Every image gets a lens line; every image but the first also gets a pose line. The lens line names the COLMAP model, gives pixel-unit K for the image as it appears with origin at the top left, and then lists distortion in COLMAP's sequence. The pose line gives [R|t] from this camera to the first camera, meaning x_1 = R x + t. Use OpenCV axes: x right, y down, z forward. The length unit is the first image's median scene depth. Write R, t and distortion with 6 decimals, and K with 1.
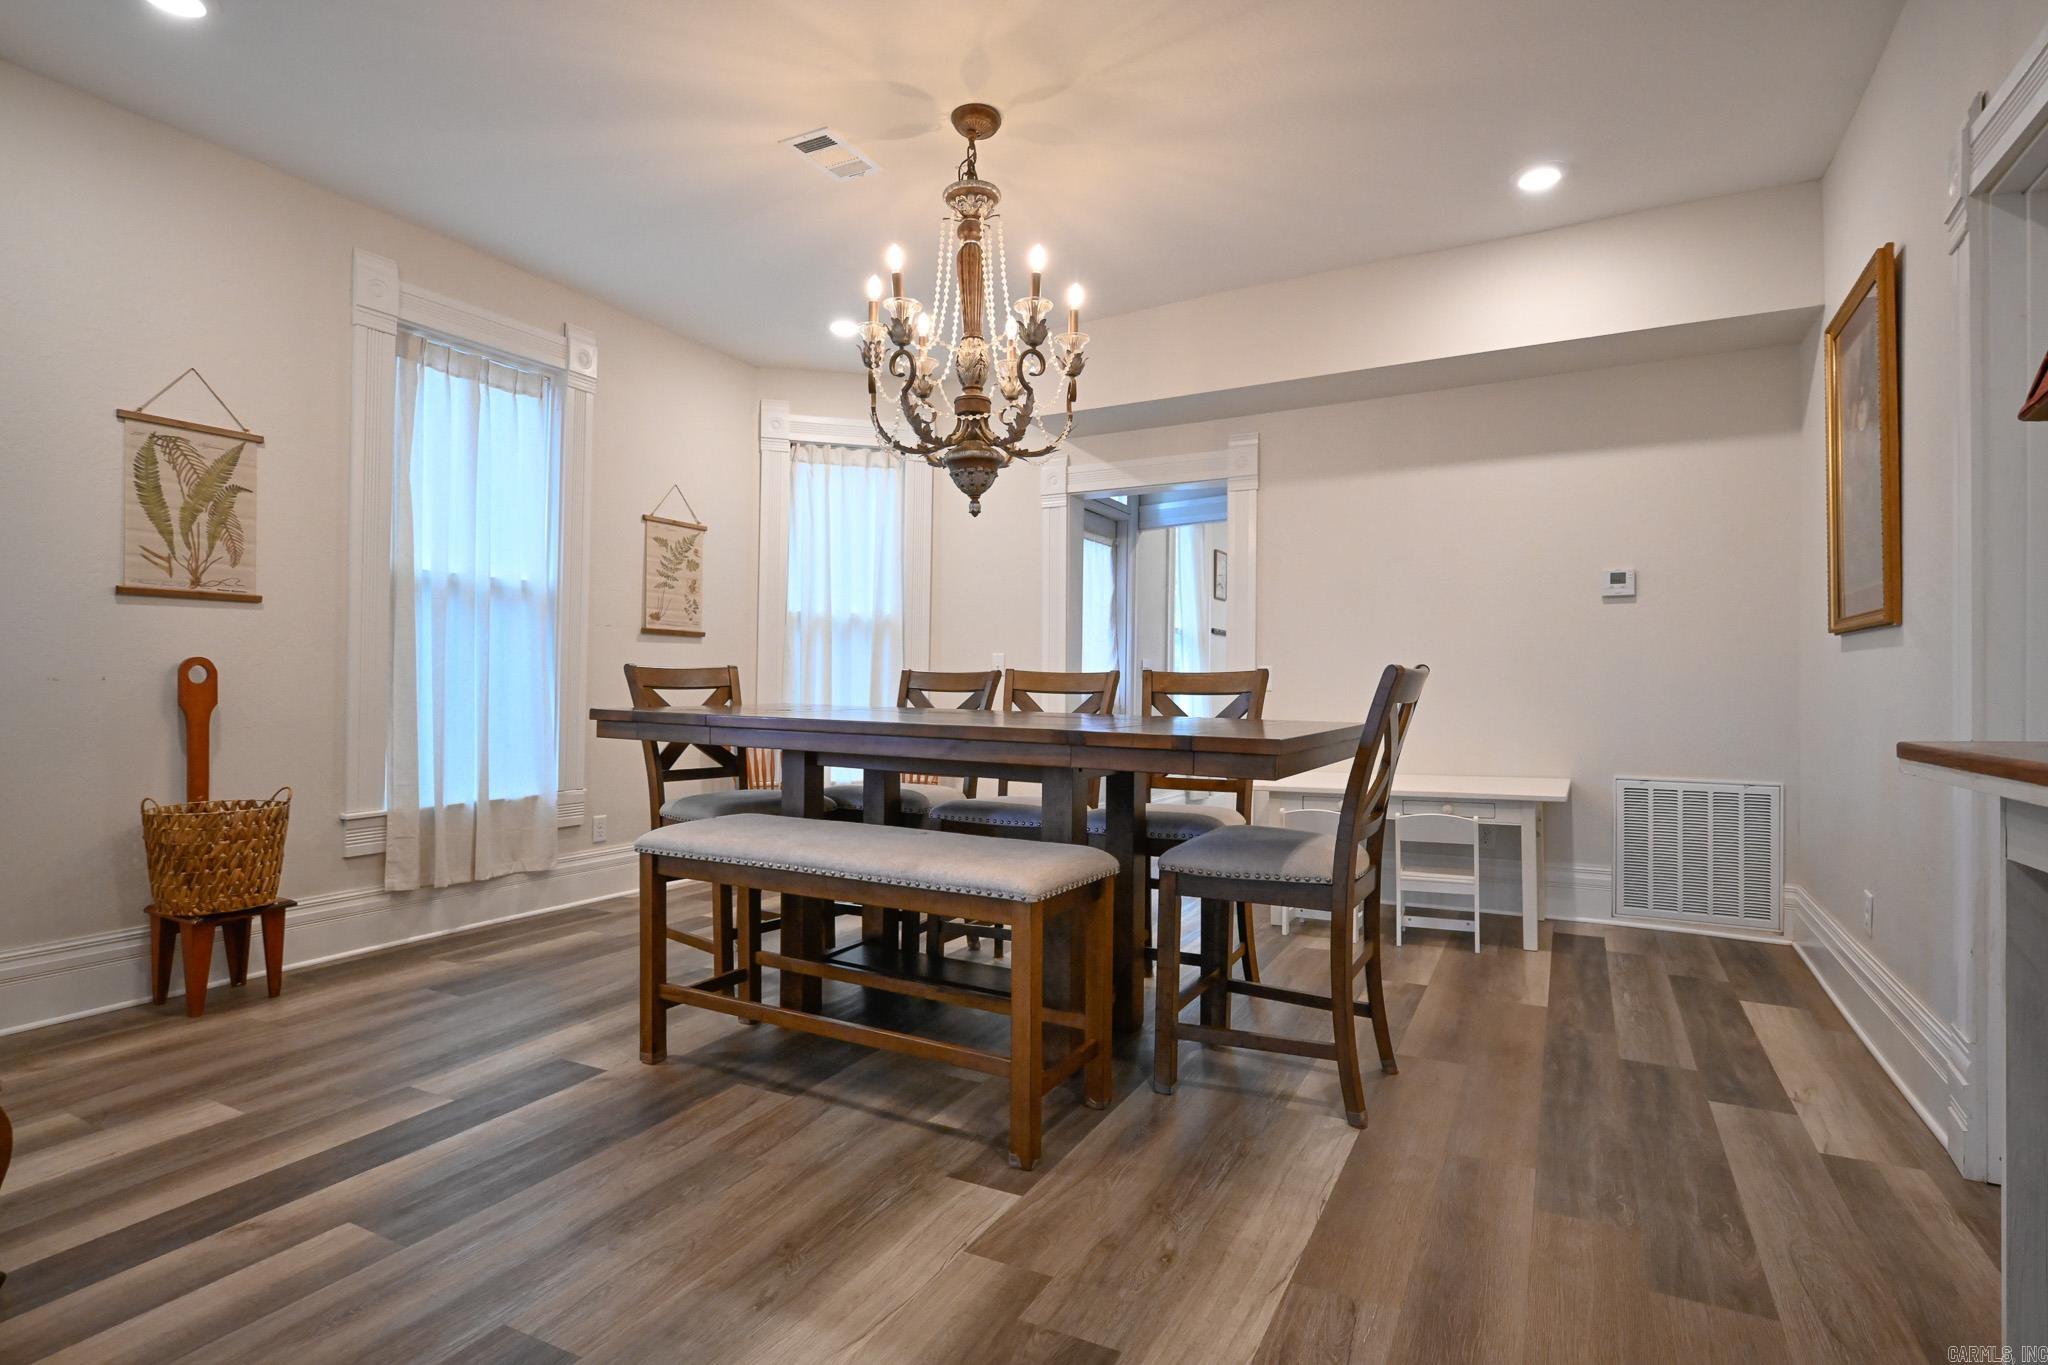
lens RADIAL K [[1041.6, 0, 1032.5], [0, 1041.6, 685.6], [0, 0, 1]] dist [-0.002594, 0.000686]
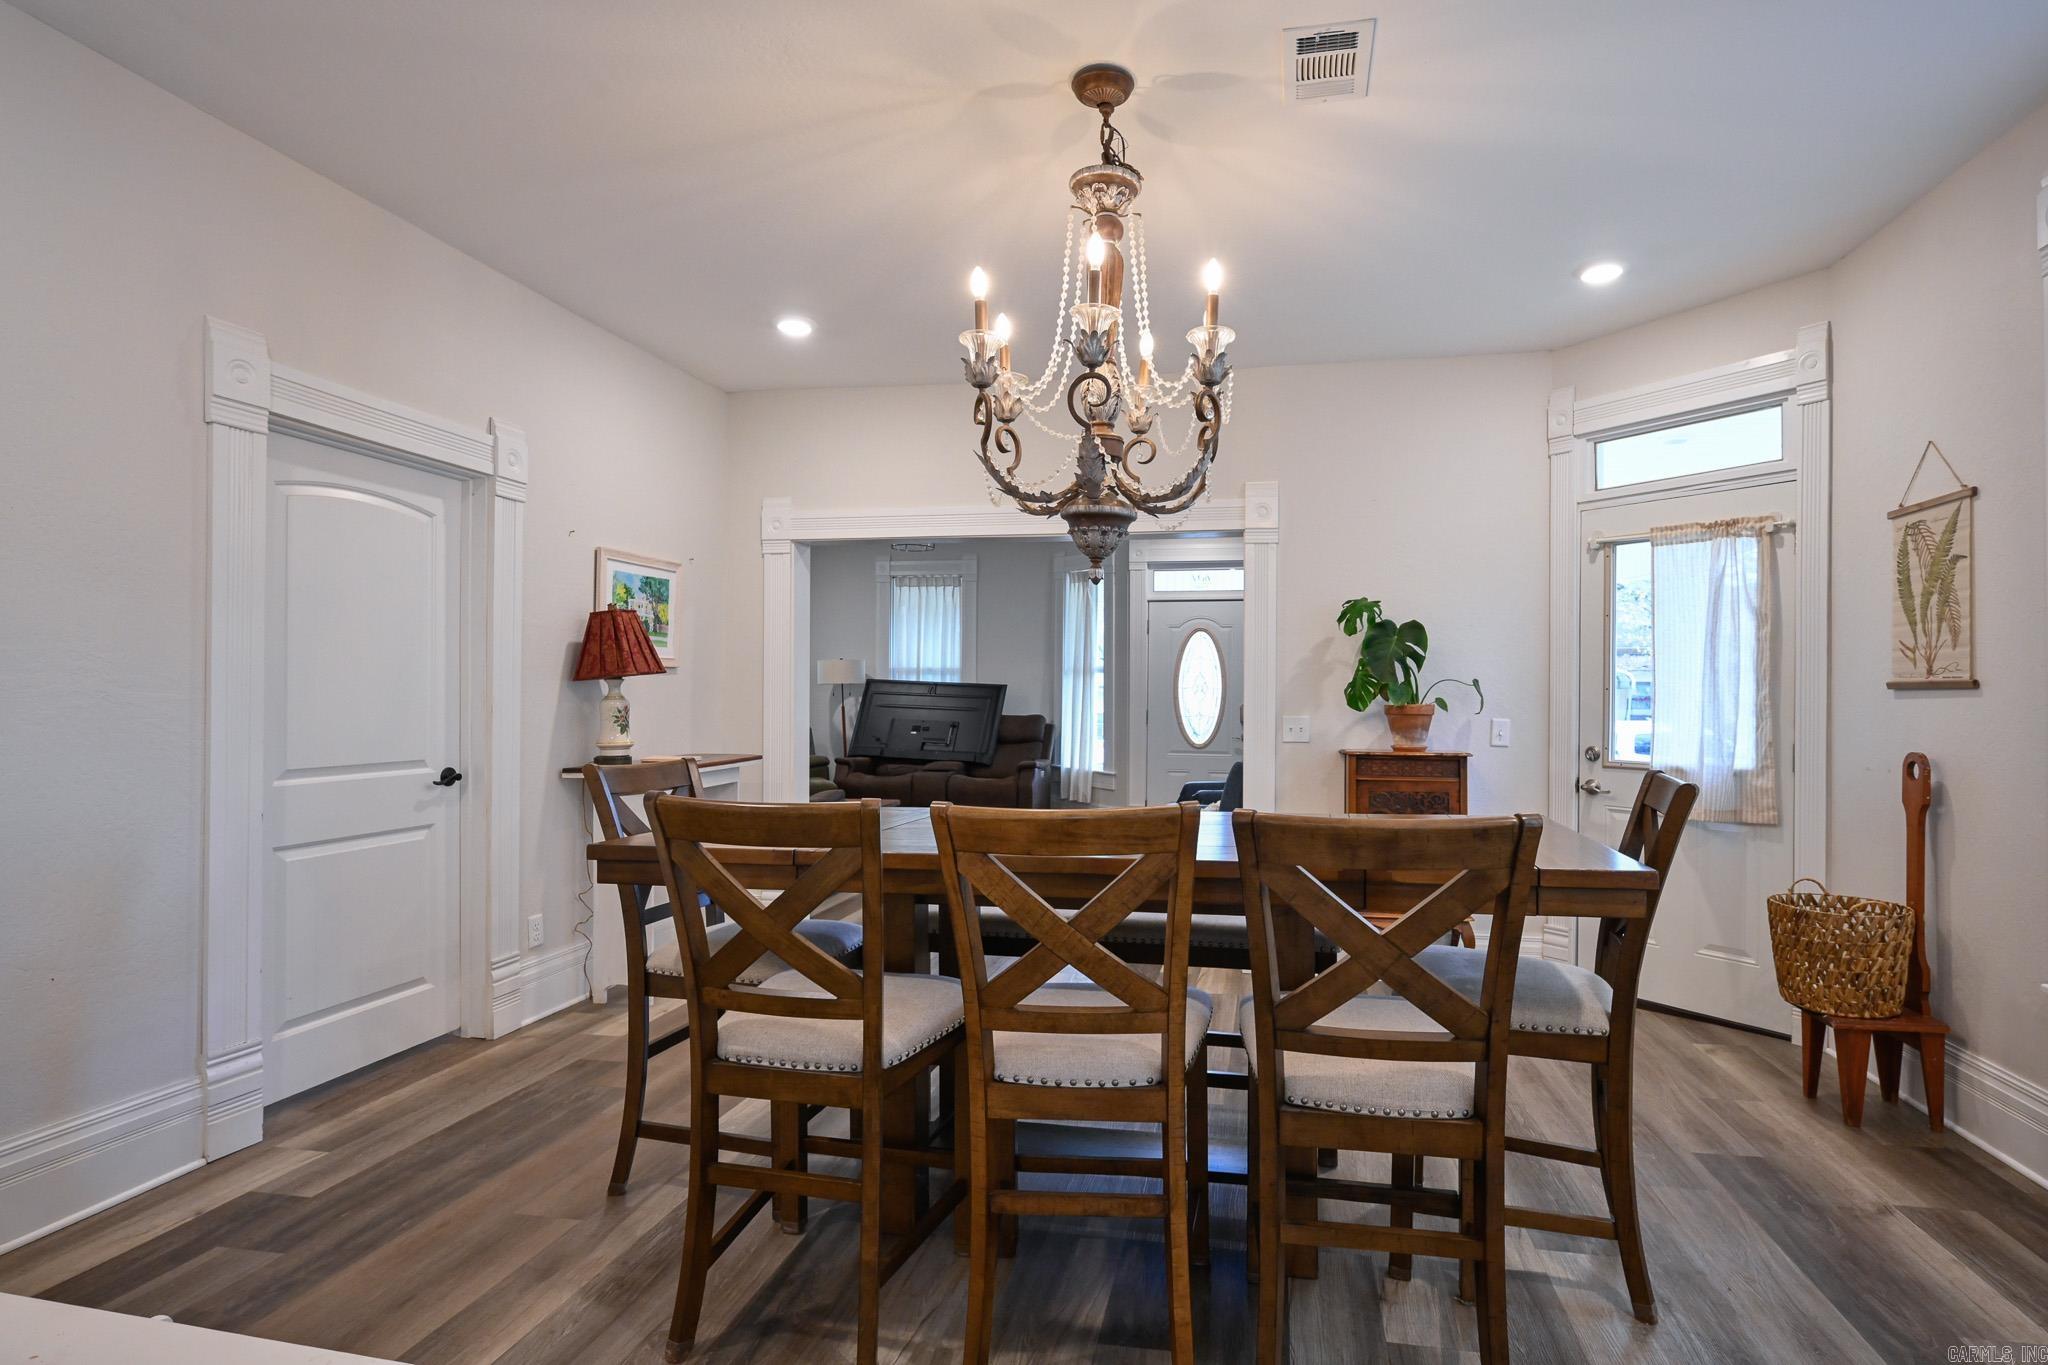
lens RADIAL K [[993.4, 0, 1070.0], [0, 993.4, 684.5], [0, 0, 1]] dist [-0.006276, 0.000567]
pose [[-0.959776, -0.014412, -0.280396, 0.168271], [-0.011491, 0.999861, -0.012059, -0.066882], [0.280531, -0.008351, -0.959809, 1.590838]]
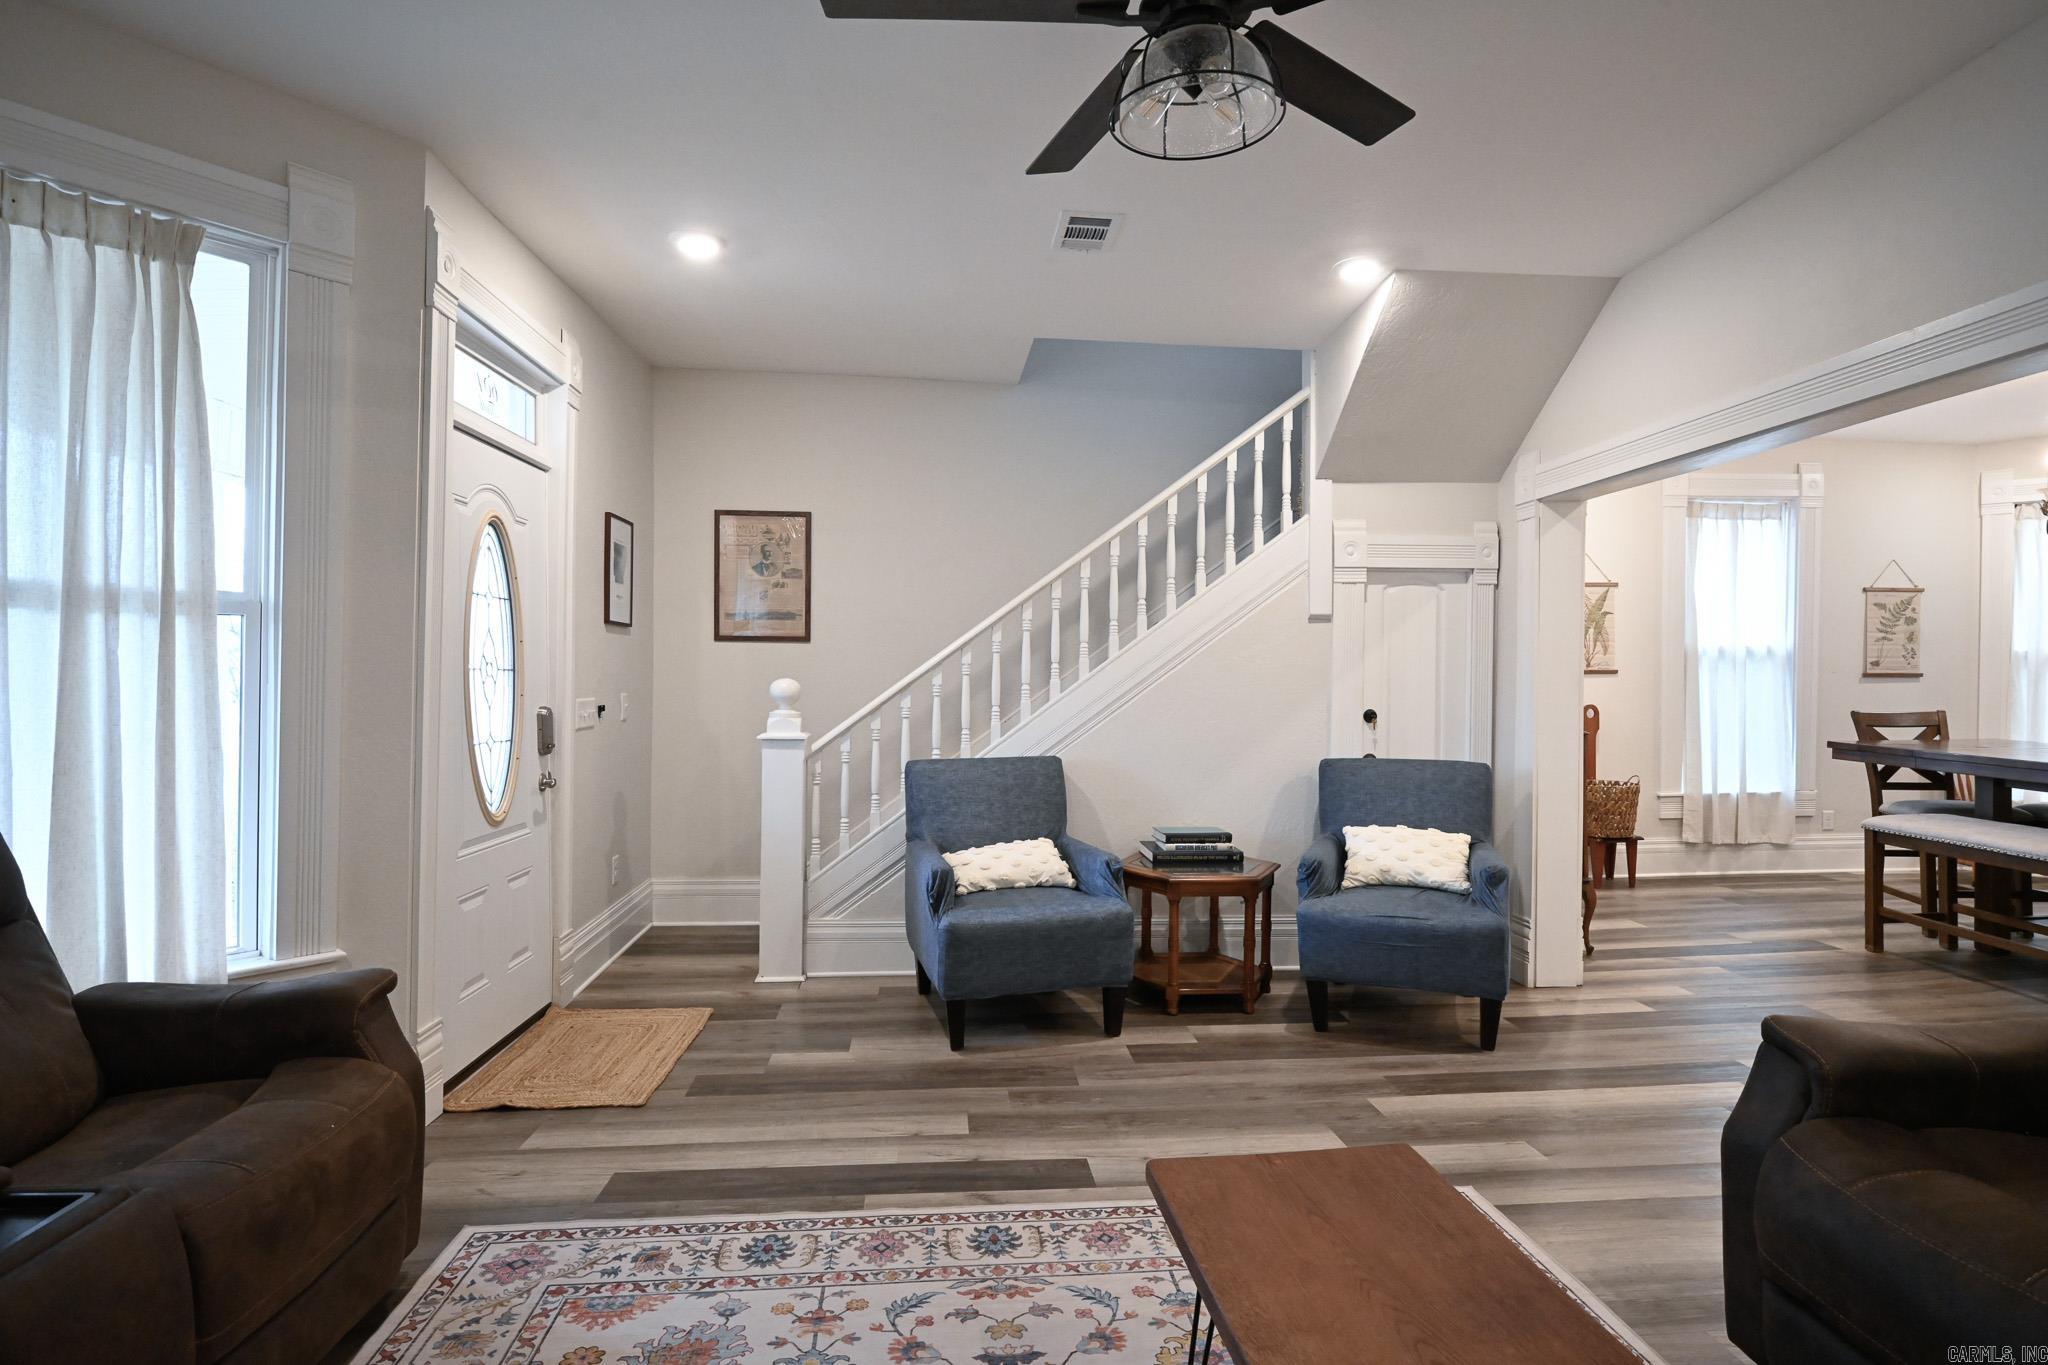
lens RADIAL K [[1102.4, 0, 1008.4], [0, 1102.4, 676.1], [0, 0, 1]] dist [-0.006352, 0.001583]
pose [[0.525955, -0.003773, -0.850504, 0.348010], [0.006378, 0.999980, -0.000492, -0.082971], [0.850488, -0.005166, 0.525968, -0.950539]]
